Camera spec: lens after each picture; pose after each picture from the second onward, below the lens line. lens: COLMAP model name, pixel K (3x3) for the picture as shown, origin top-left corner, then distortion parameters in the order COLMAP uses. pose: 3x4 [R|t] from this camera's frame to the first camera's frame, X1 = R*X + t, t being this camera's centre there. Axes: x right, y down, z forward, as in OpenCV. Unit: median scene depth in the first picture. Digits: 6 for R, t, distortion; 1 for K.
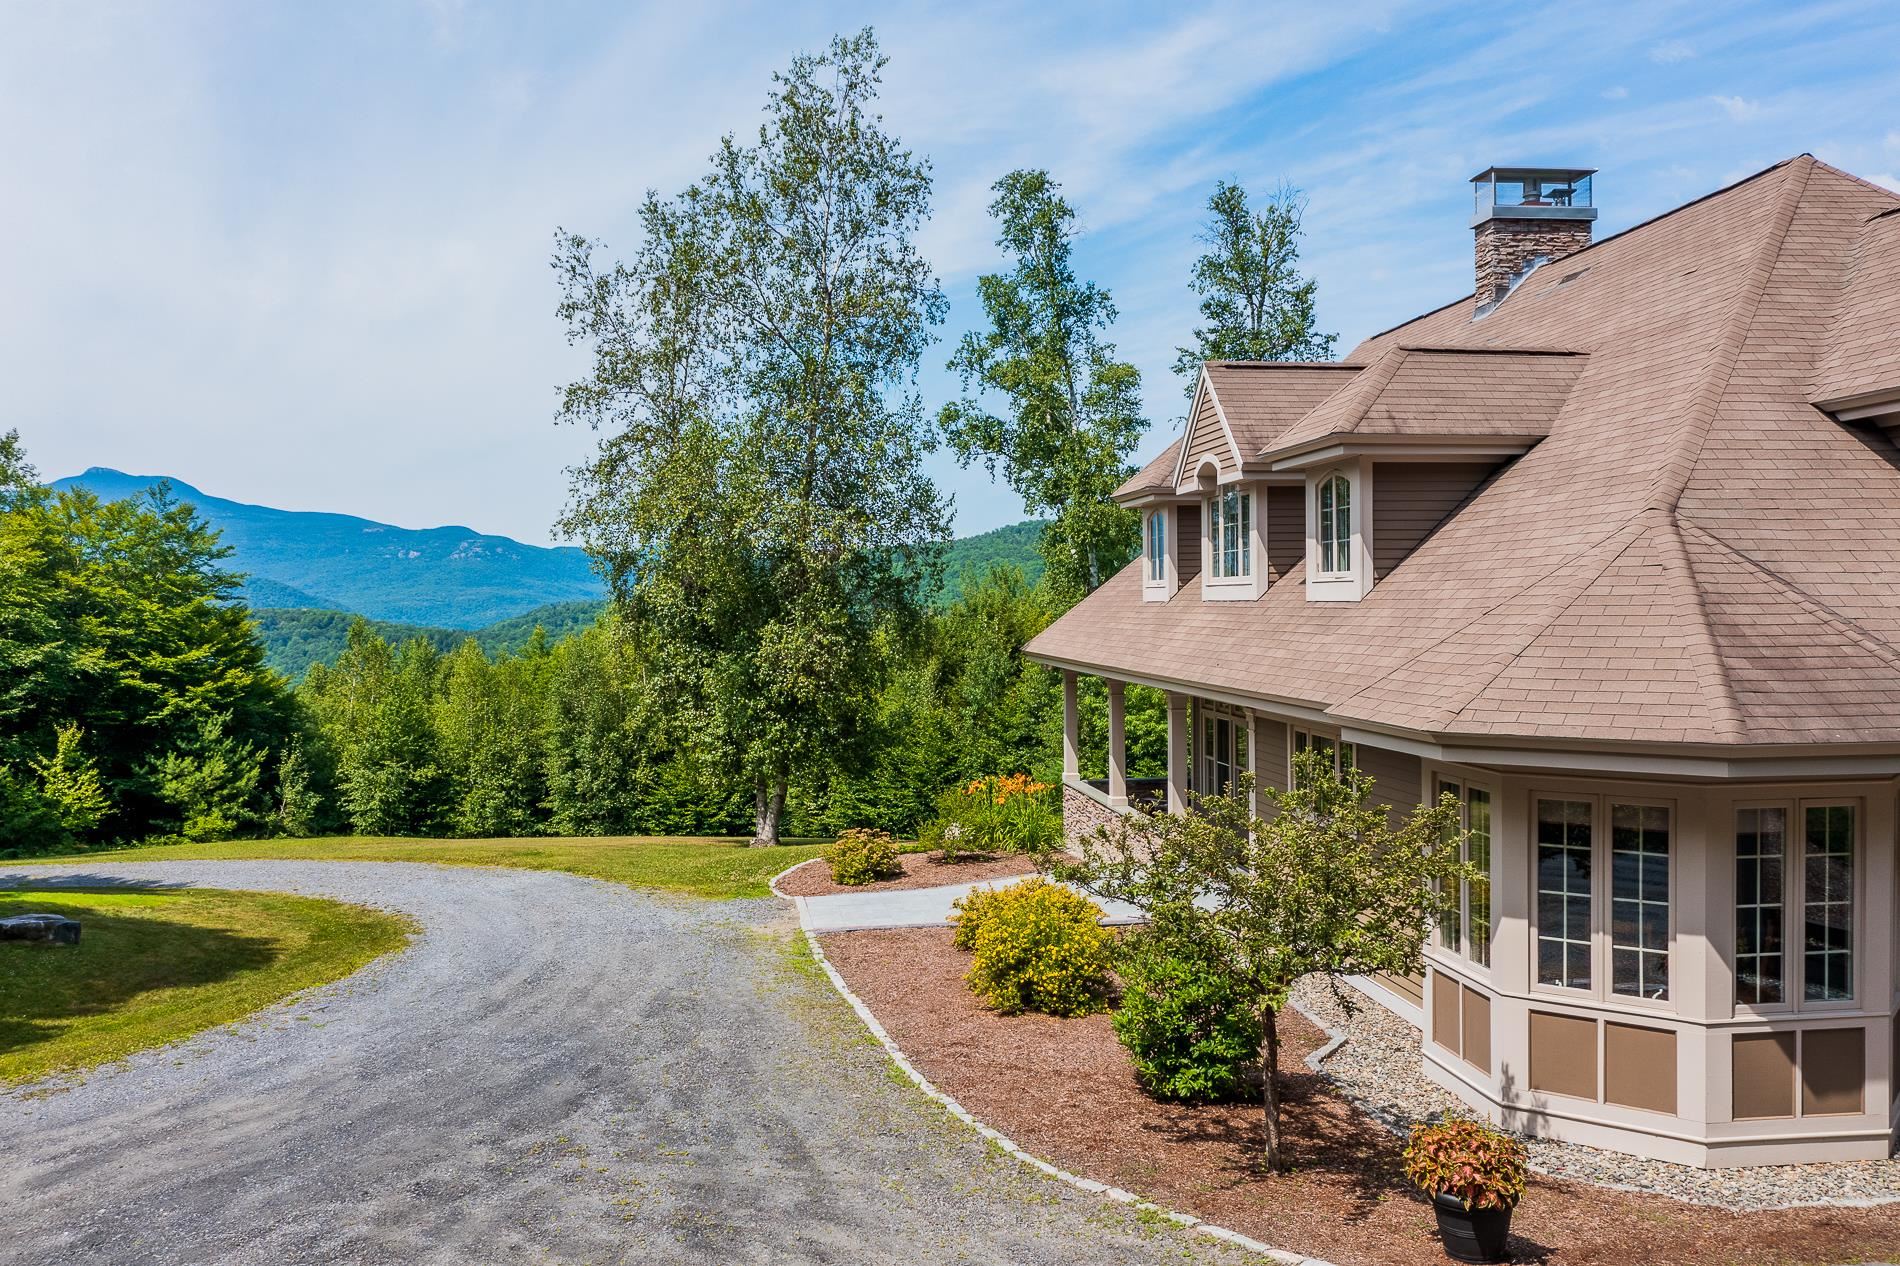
lens RADIAL K [[1520.4, 0, 943.5], [0, 1520.4, 628.5], [0, 0, 1]] dist [-0.004773, 0.012612]
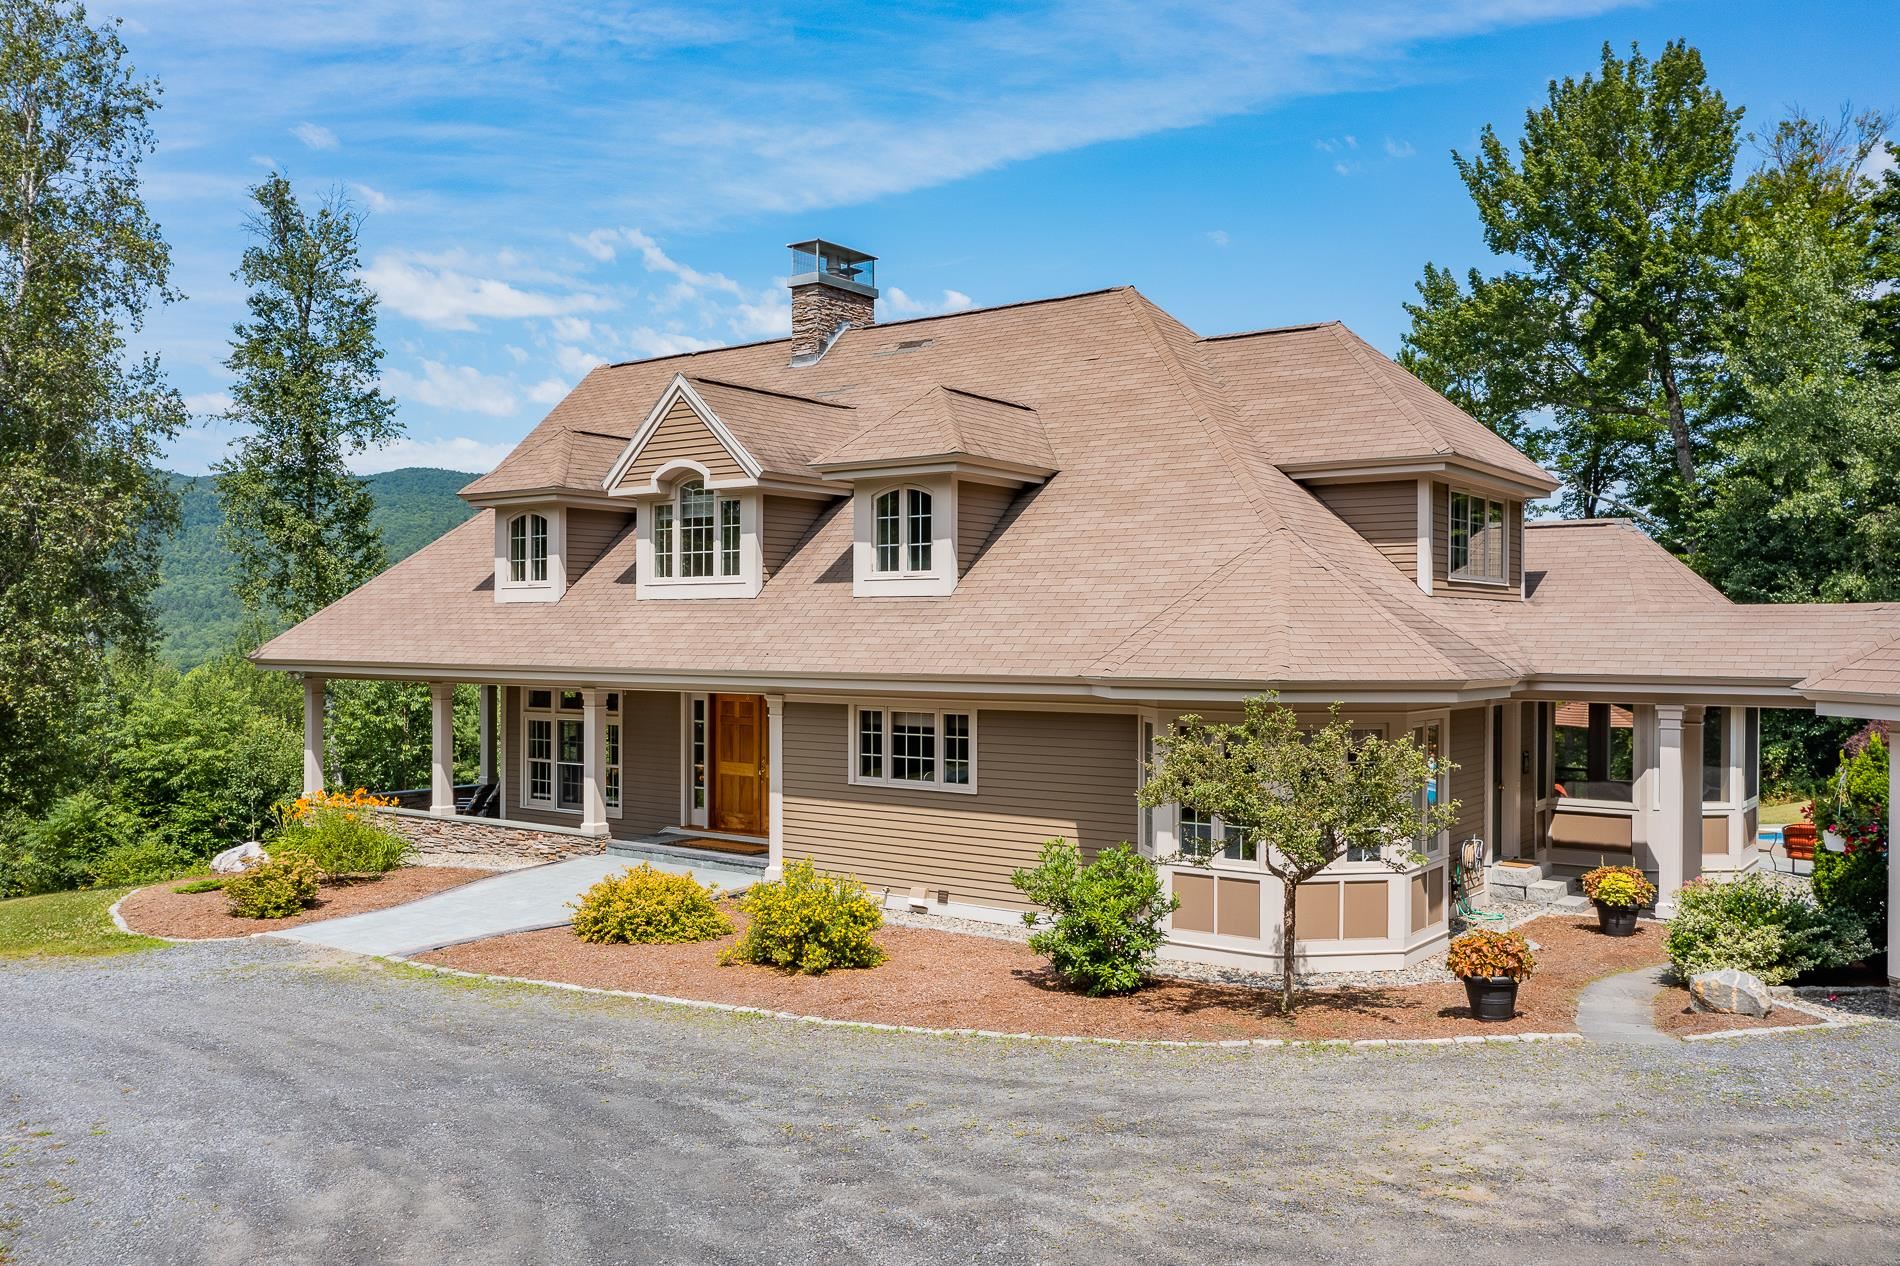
lens RADIAL K [[1520.4, 0, 877.1], [0, 1520.4, 636.8], [0, 0, 1]] dist [-0.004773, 0.012612]
pose [[0.701089, 0.013303, 0.712950, -0.613786], [0.001842, 0.999789, -0.020467, 0.038526], [-0.713071, 0.015662, 0.700917, 0.210344]]
